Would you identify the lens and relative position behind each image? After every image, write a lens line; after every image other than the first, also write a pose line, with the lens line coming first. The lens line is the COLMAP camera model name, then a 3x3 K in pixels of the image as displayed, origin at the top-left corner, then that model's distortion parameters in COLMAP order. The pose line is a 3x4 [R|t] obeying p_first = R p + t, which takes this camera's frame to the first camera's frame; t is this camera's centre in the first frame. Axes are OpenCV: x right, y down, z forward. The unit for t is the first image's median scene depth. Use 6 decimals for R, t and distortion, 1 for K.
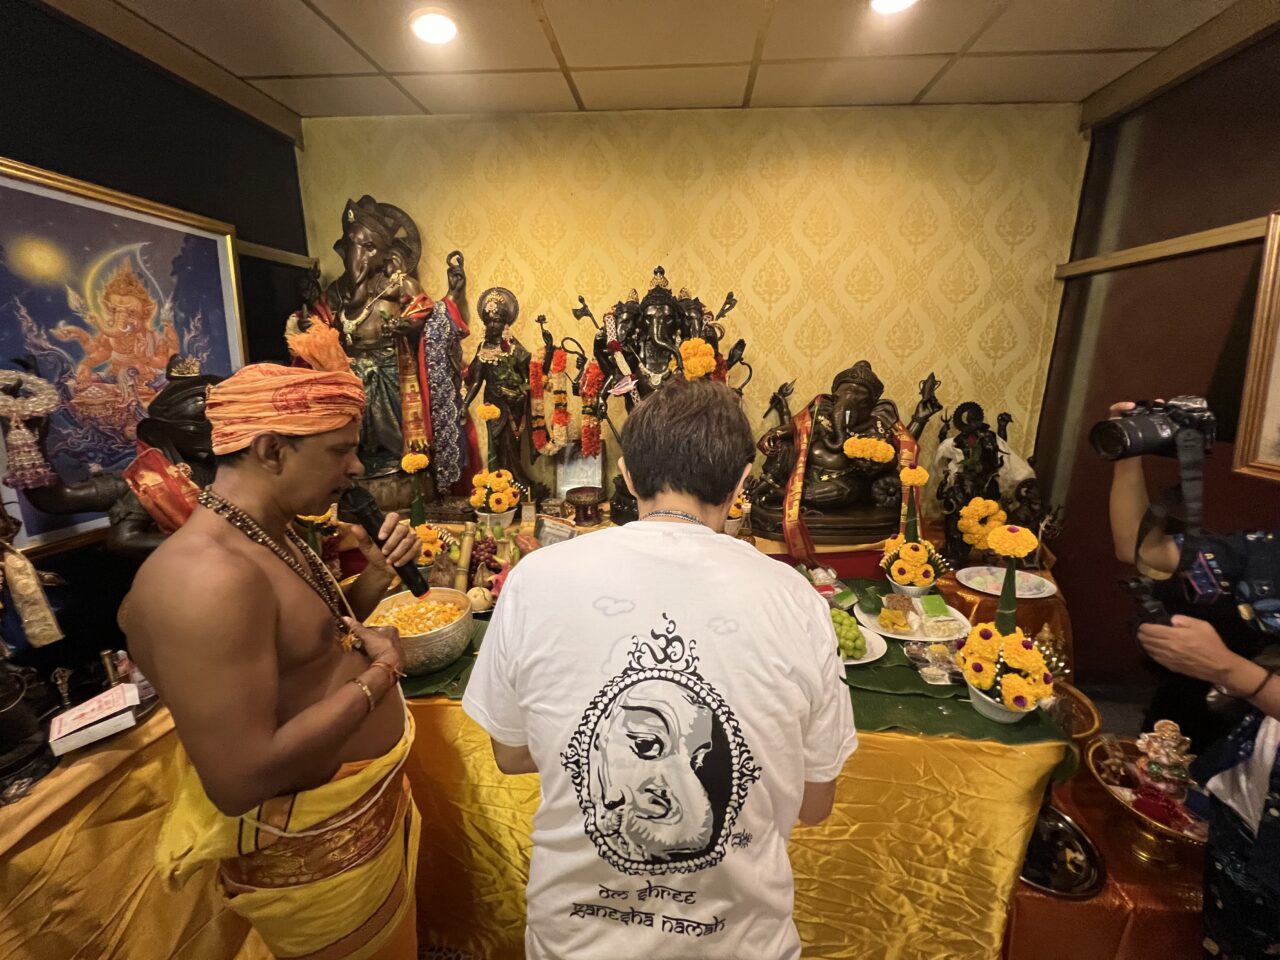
lens RADIAL K [[513.6, 0, 640.0], [0, 513.6, 480.0], [0, 0, 1]] dist [0.001027, -0.000155]
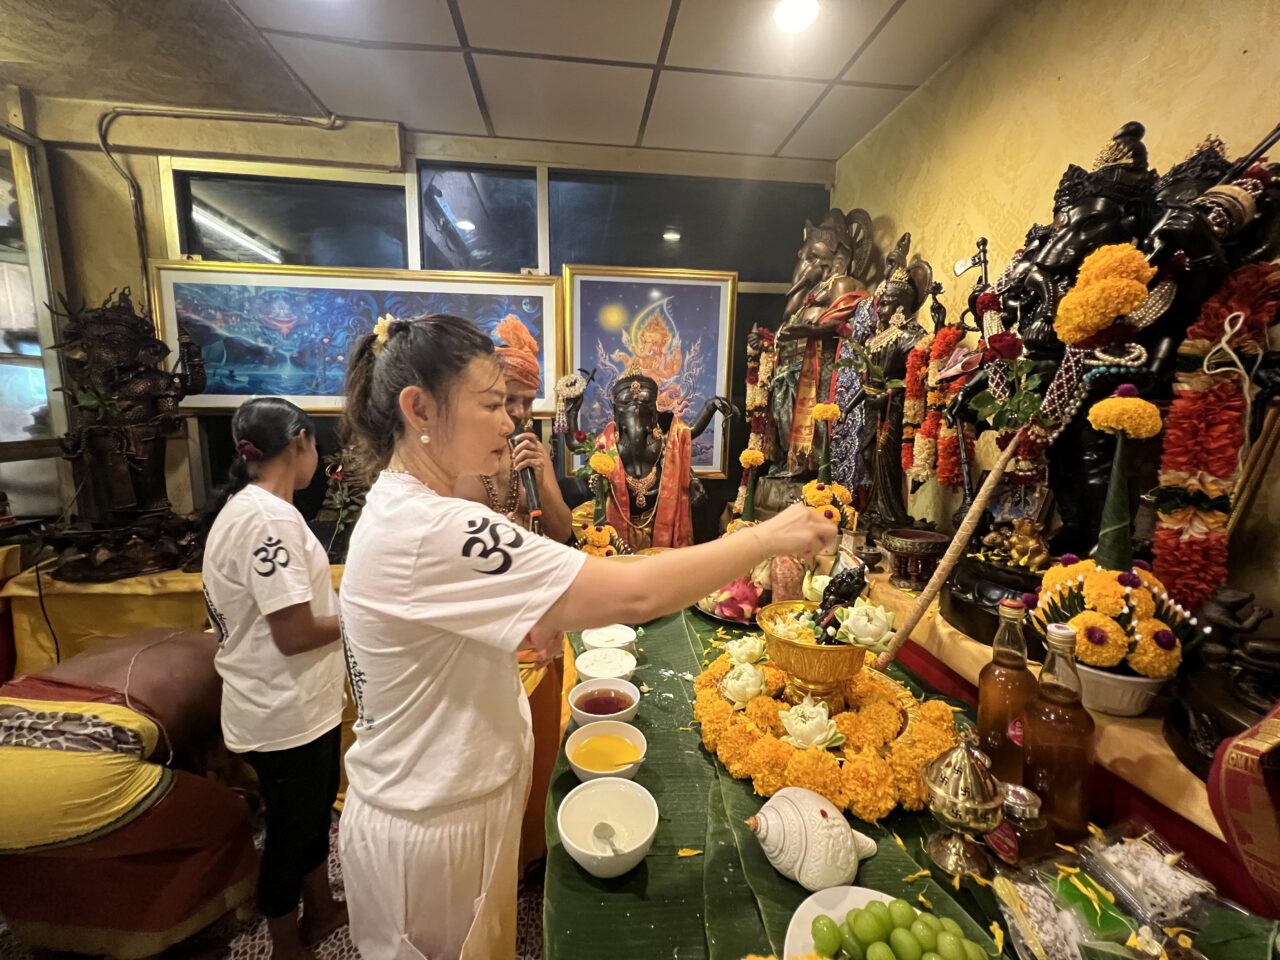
lens RADIAL K [[513.6, 0, 640.0], [0, 513.6, 480.0], [0, 0, 1]] dist [0.001027, -0.000155]
pose [[0.214100, 0.122324, -0.969122, 0.563372], [-0.232915, 0.969904, 0.070967, -0.014930], [0.948637, 0.210529, 0.236148, 0.635634]]
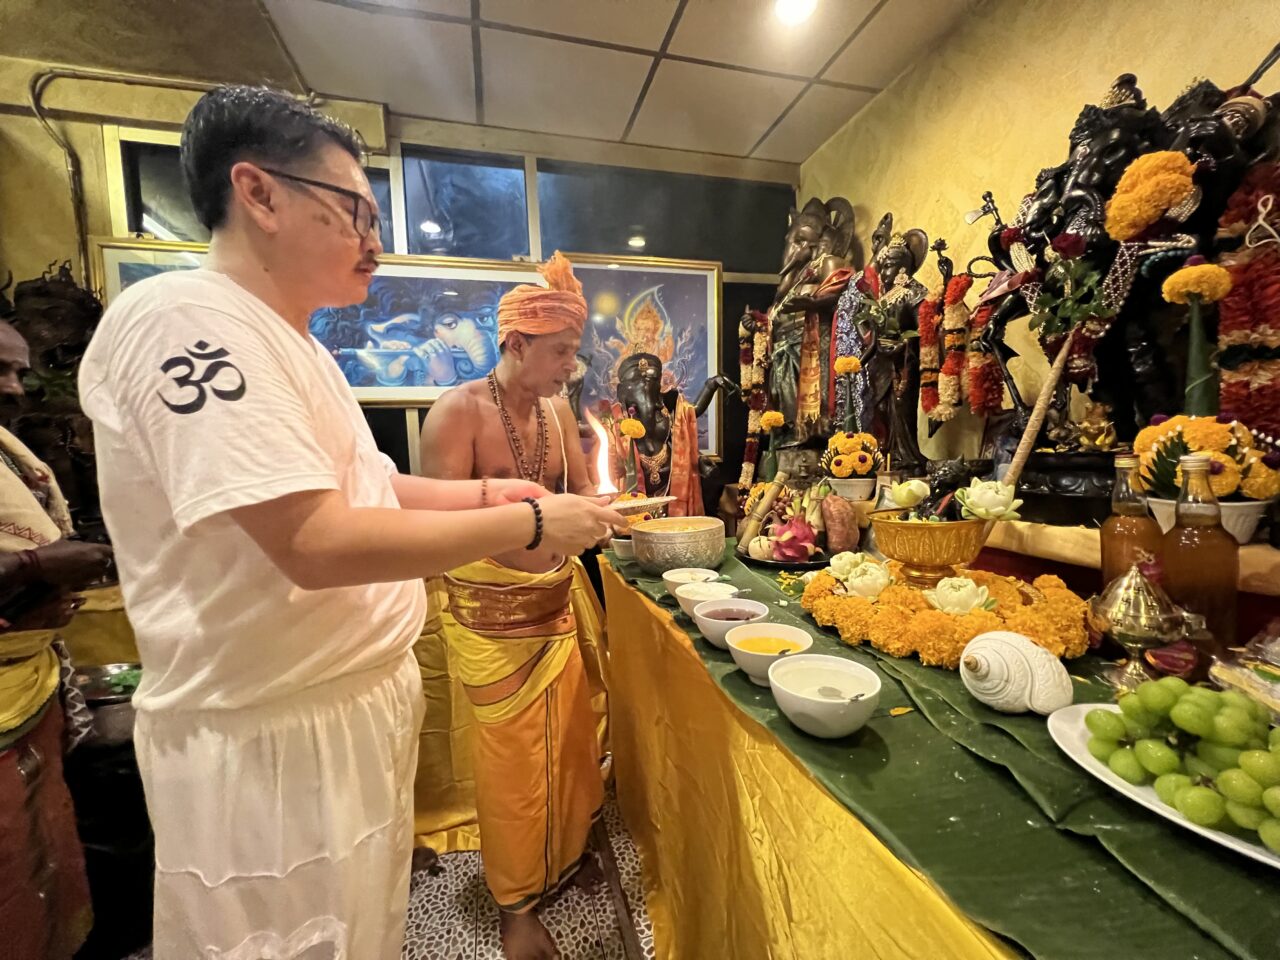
lens RADIAL K [[513.6, 0, 640.0], [0, 513.6, 480.0], [0, 0, 1]] dist [0.001027, -0.000155]
pose [[0.357023, 0.033495, -0.933495, 0.496665], [-0.174300, 0.984194, -0.031348, 0.183917], [0.917689, 0.173900, 0.357218, 0.458794]]
